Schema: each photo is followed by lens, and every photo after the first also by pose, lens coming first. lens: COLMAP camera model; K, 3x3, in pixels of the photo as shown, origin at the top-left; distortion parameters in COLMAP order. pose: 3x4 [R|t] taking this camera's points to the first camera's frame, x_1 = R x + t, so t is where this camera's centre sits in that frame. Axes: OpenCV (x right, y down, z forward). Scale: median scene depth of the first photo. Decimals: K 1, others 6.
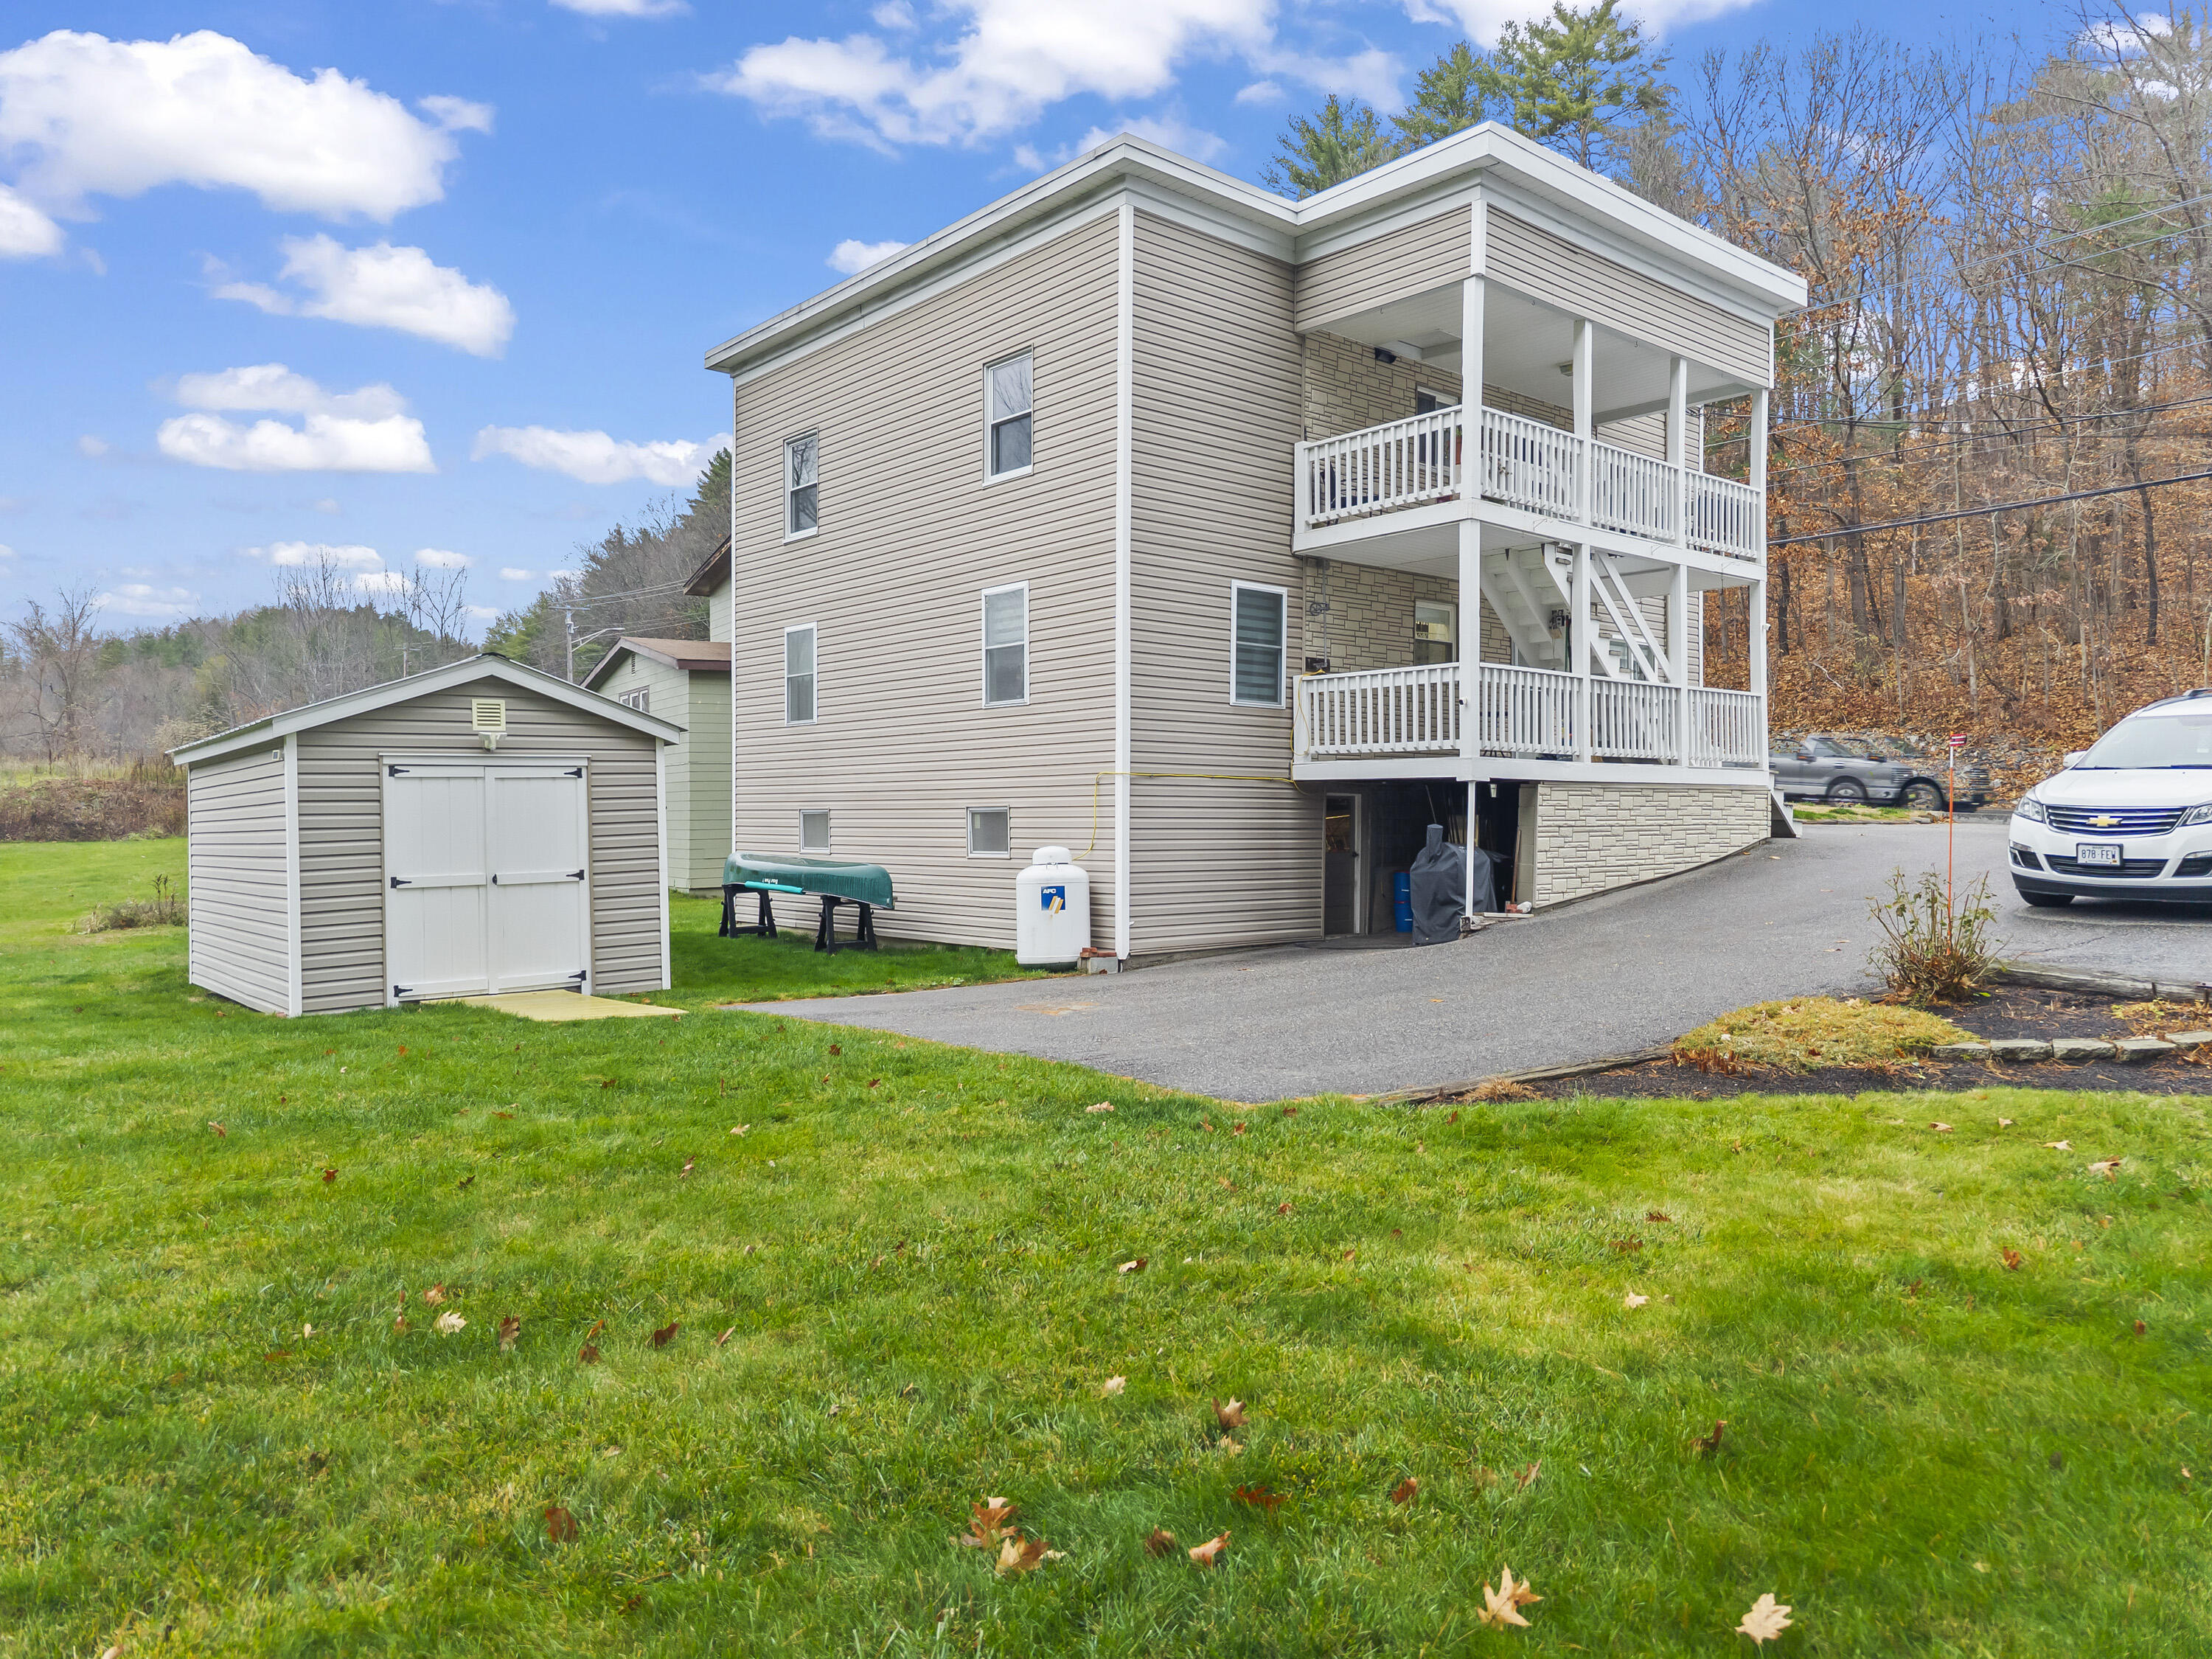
lens RADIAL K [[1498.4, 0, 1107.7], [0, 1498.4, 782.4], [0, 0, 1]] dist [0.034587, -0.038688]
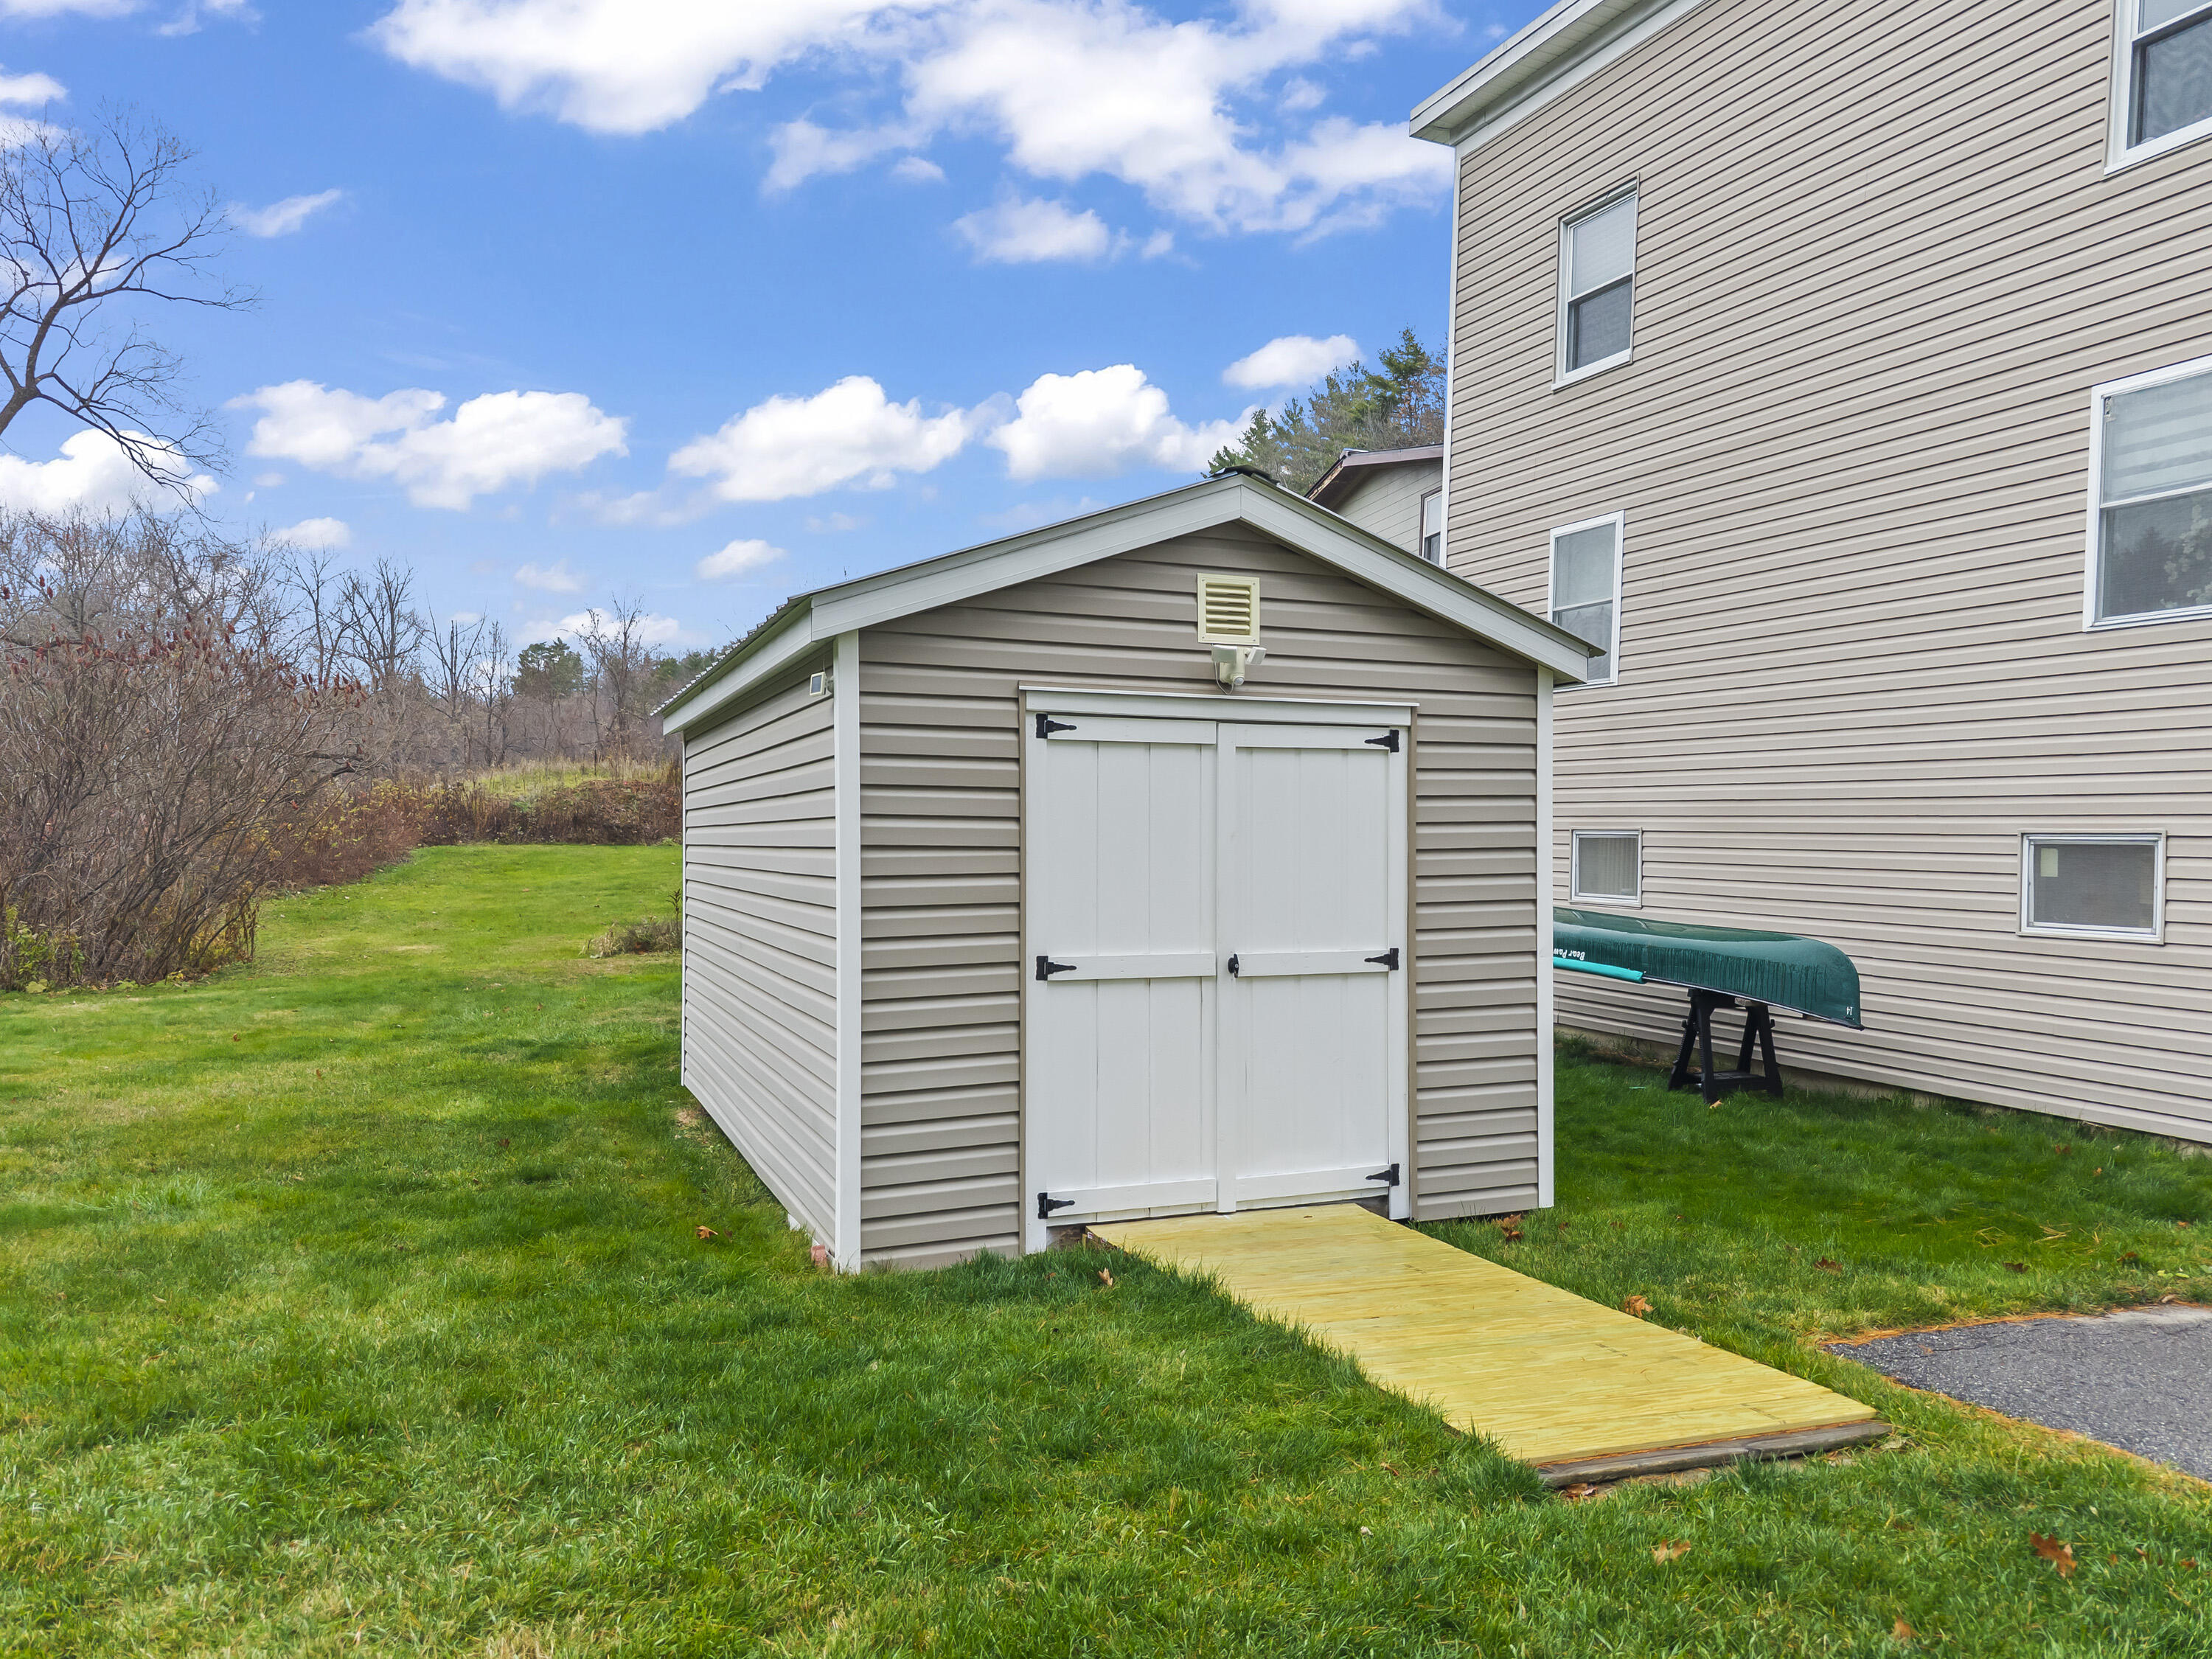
lens RADIAL K [[1498.4, 0, 1103.2], [0, 1498.4, 847.7], [0, 0, 1]] dist [0.034587, -0.038688]
pose [[0.954305, 0.026916, -0.297621, -0.296735], [-0.018106, 0.999314, 0.032317, 0.013303], [0.298287, -0.025451, 0.954137, 0.527848]]
